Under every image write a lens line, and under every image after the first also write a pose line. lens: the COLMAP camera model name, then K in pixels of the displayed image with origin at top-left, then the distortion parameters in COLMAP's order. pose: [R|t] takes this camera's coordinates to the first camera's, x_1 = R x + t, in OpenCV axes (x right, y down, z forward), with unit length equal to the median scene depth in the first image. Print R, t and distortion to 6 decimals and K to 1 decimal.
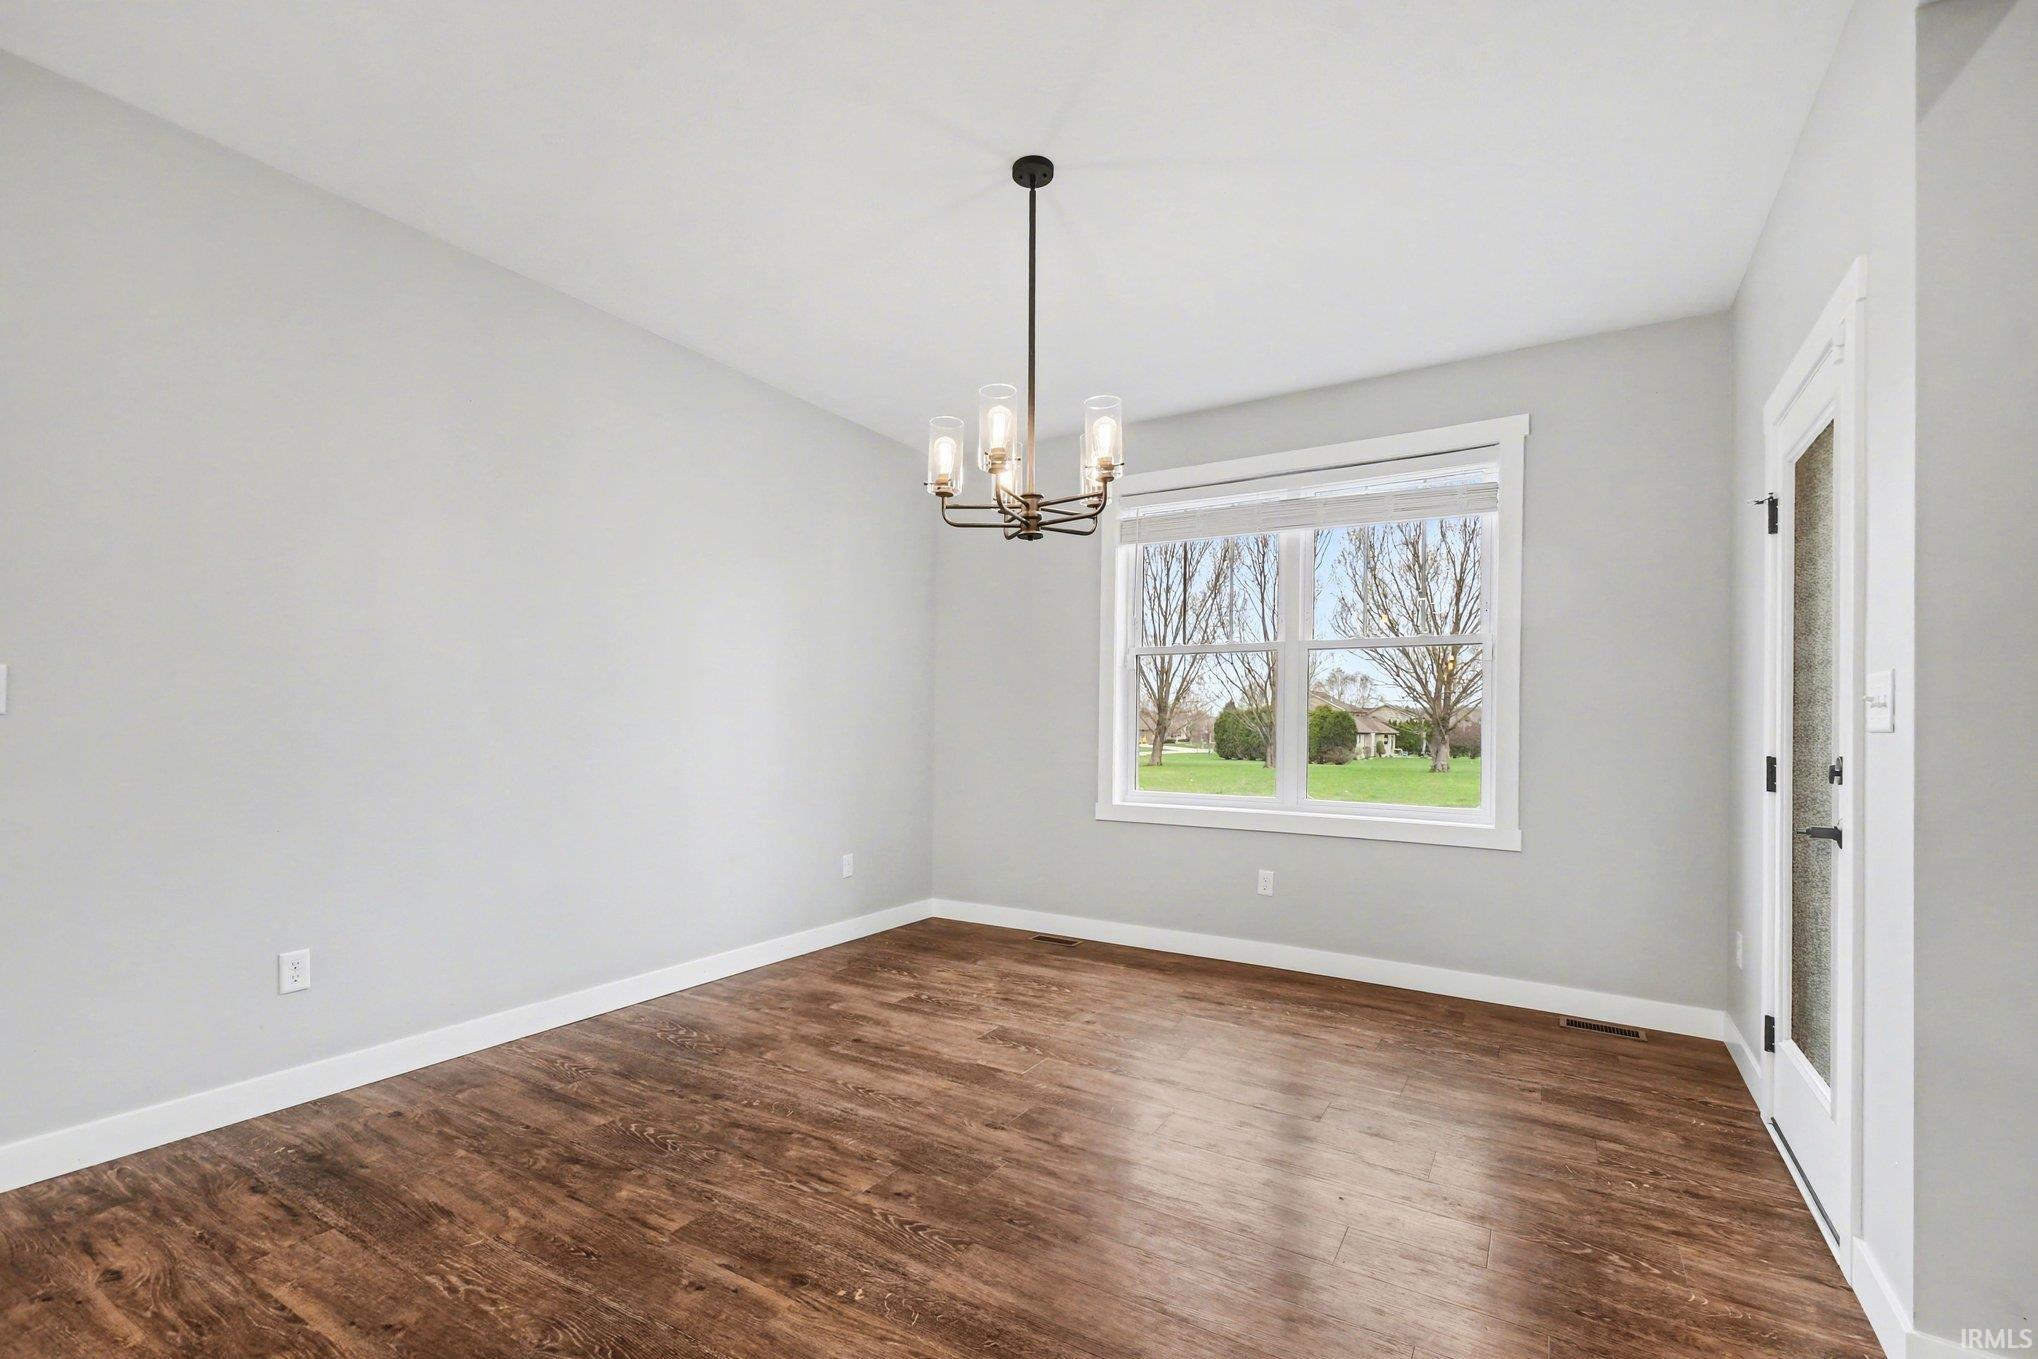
lens RADIAL K [[912.5, 0, 1014.1], [0, 912.5, 721.4], [0, 0, 1]] dist [0.001112, 0.000170]
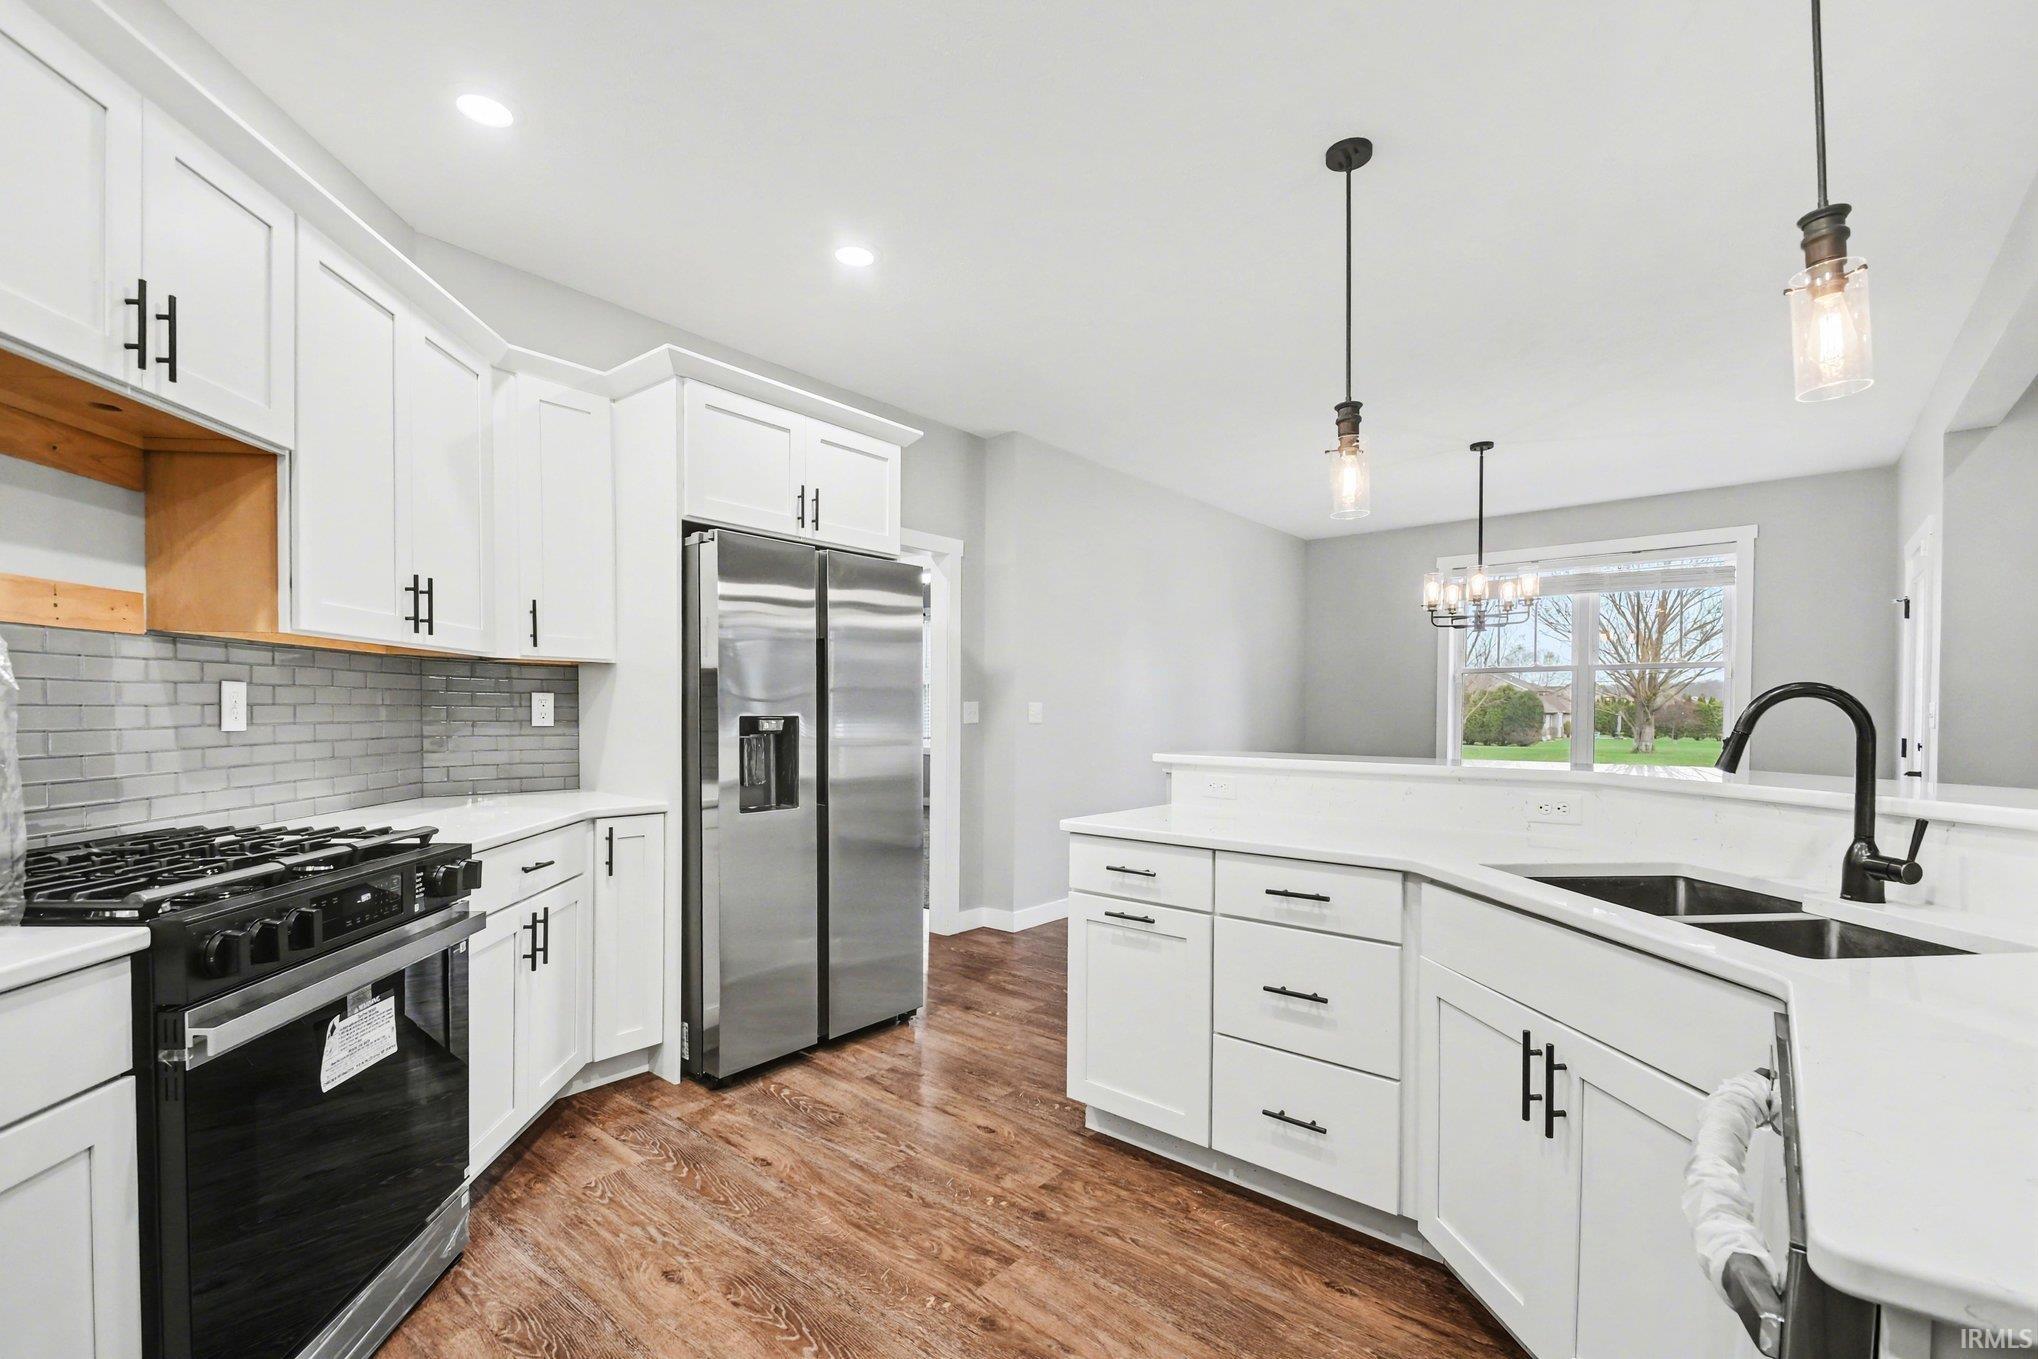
lens RADIAL K [[912.5, 0, 1014.1], [0, 912.5, 721.4], [0, 0, 1]] dist [0.001112, 0.000170]
pose [[0.986754, -0.020045, -0.160981, -0.473696], [0.021982, 0.999706, 0.010261, -0.032675], [0.160728, -0.013663, 0.986904, -0.806901]]
